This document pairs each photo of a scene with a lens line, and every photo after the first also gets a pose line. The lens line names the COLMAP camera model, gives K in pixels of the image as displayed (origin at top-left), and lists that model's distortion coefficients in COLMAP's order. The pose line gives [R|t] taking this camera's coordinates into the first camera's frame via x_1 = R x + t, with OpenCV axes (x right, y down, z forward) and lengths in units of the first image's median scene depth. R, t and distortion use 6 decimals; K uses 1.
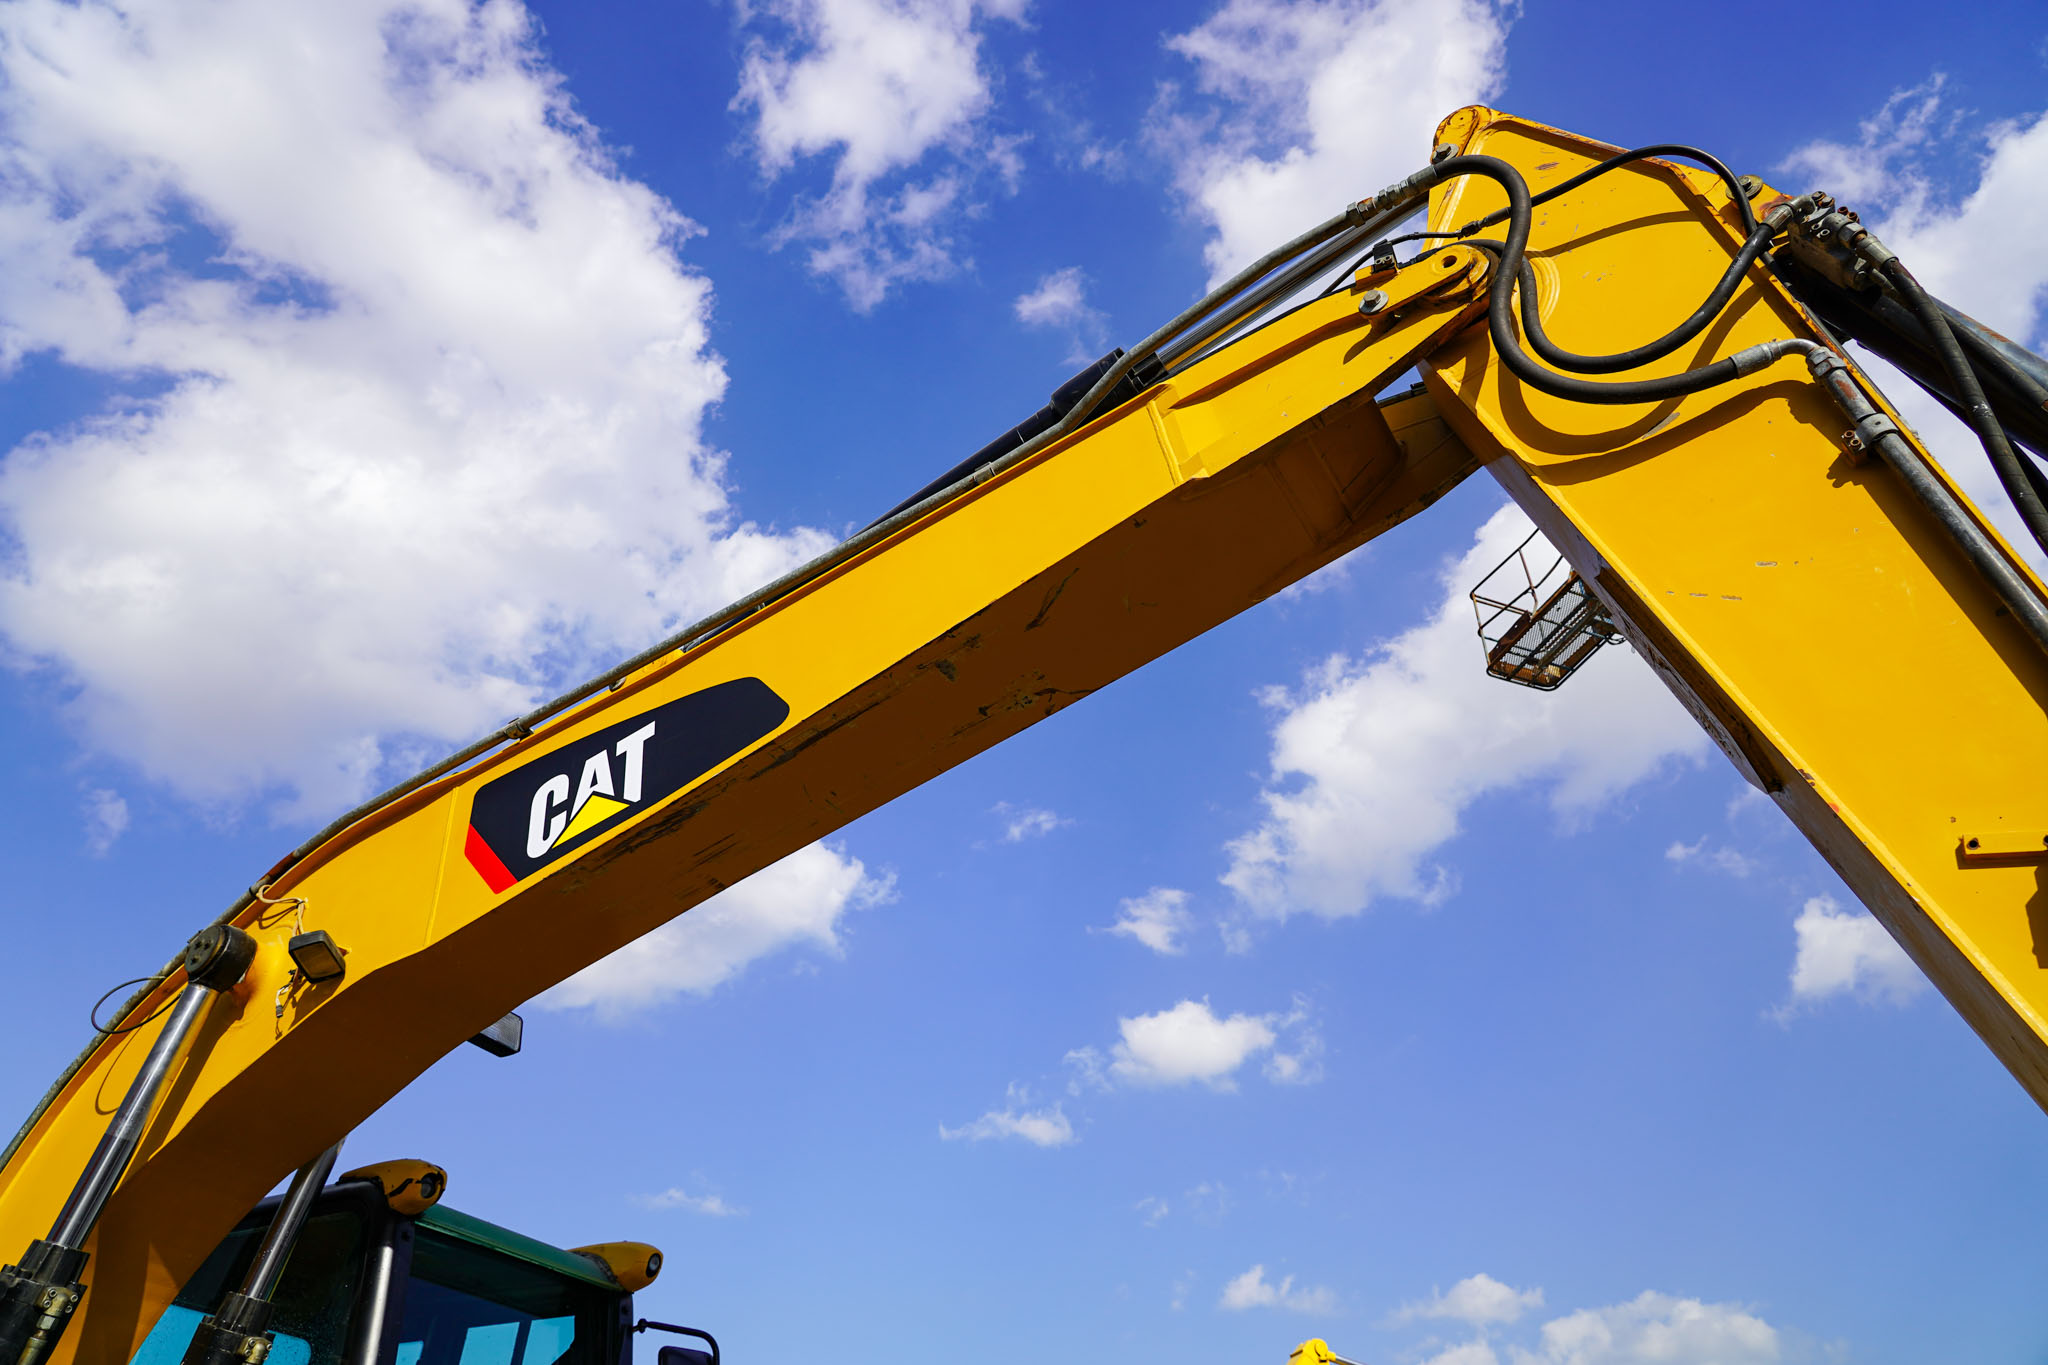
lens RADIAL K [[1375.1, 0, 1020.8], [0, 1375.1, 671.6], [0, 0, 1]] dist [-0.027901, 0.007259]
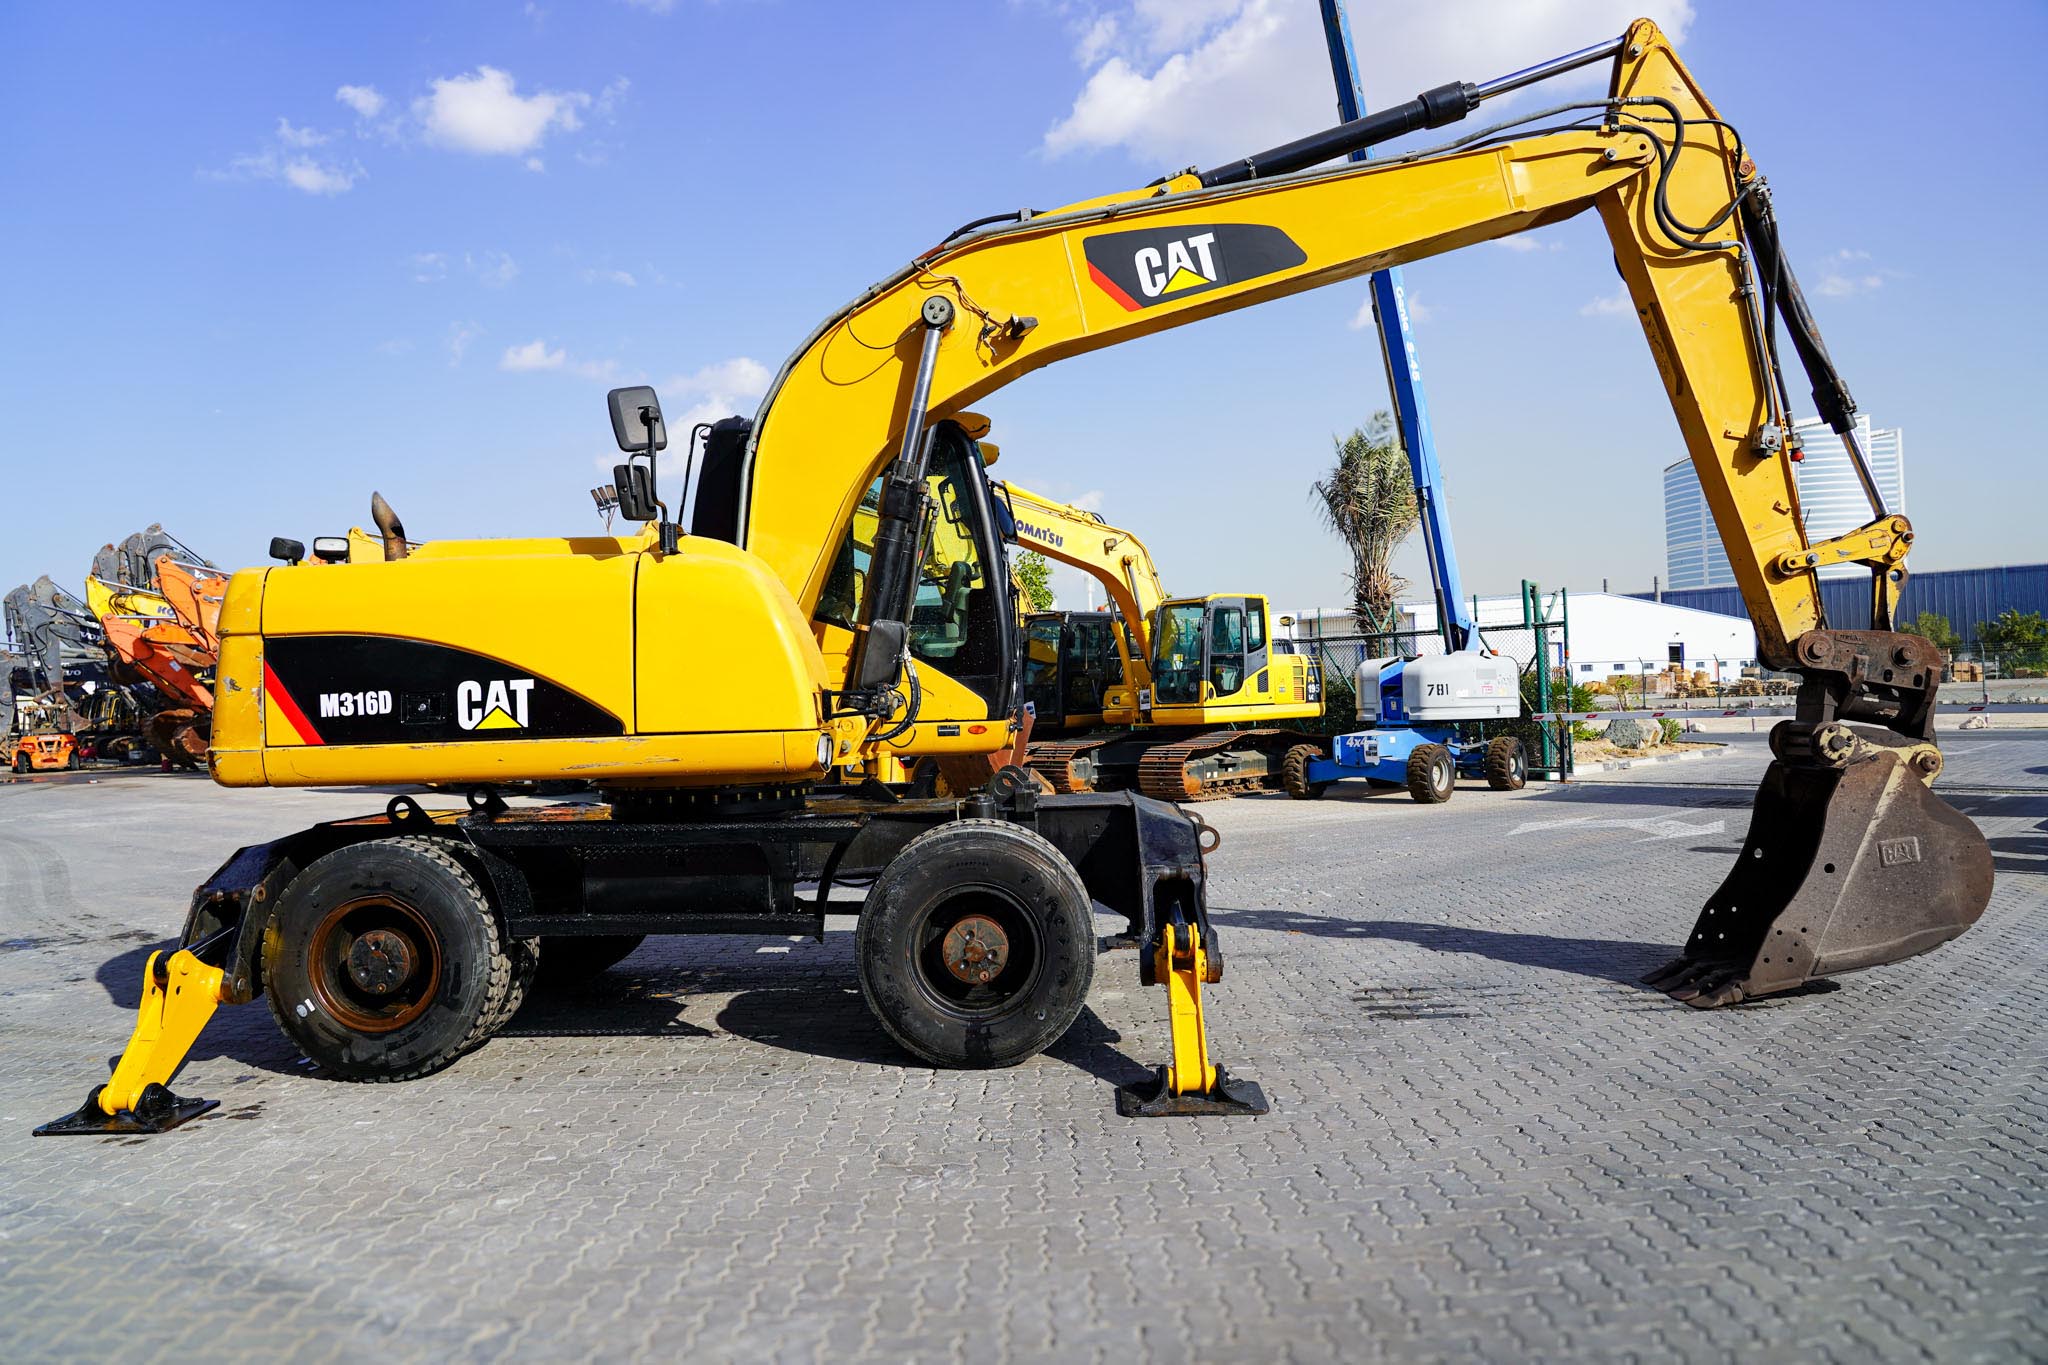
lens RADIAL K [[1370.8, 0, 1018.5], [0, 1370.8, 673.8], [0, 0, 1]] dist [-0.044719, 0.022304]
pose [[0.876554, -0.042624, 0.479412, -0.136143], [-0.256174, 0.801944, 0.539686, -0.040777], [-0.407465, -0.595877, 0.692028, -0.057591]]
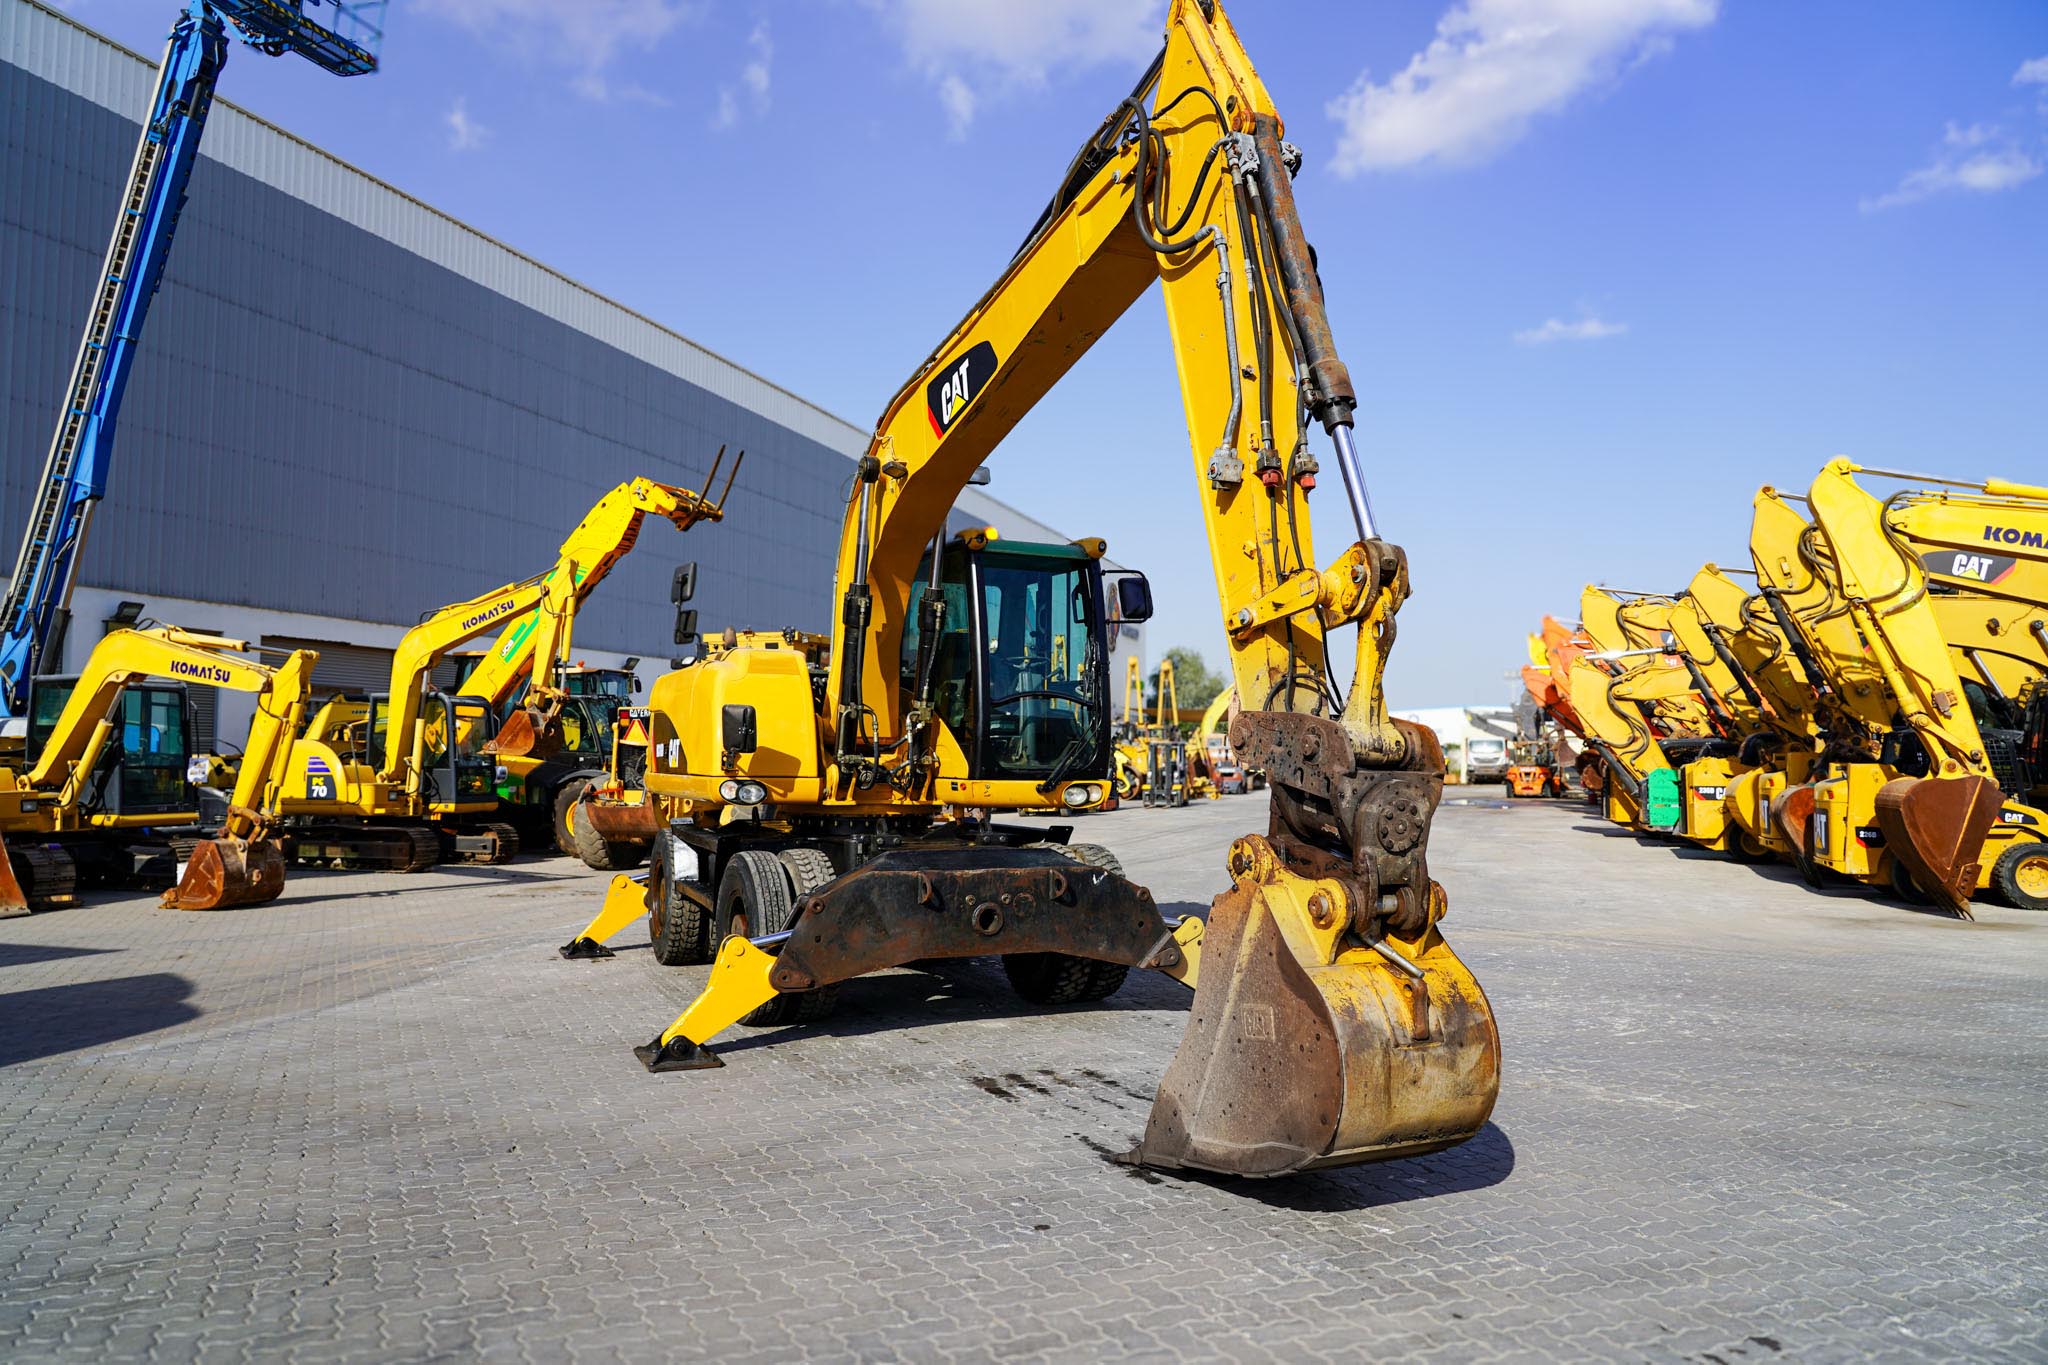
lens RADIAL K [[1375.1, 0, 1020.8], [0, 1375.1, 671.6], [0, 0, 1]] dist [-0.027901, 0.007259]
pose [[0.819794, -0.051232, -0.570362, 0.098078], [0.363598, 0.816039, 0.449307, -0.048386], [0.442419, -0.575722, 0.687612, -0.074587]]
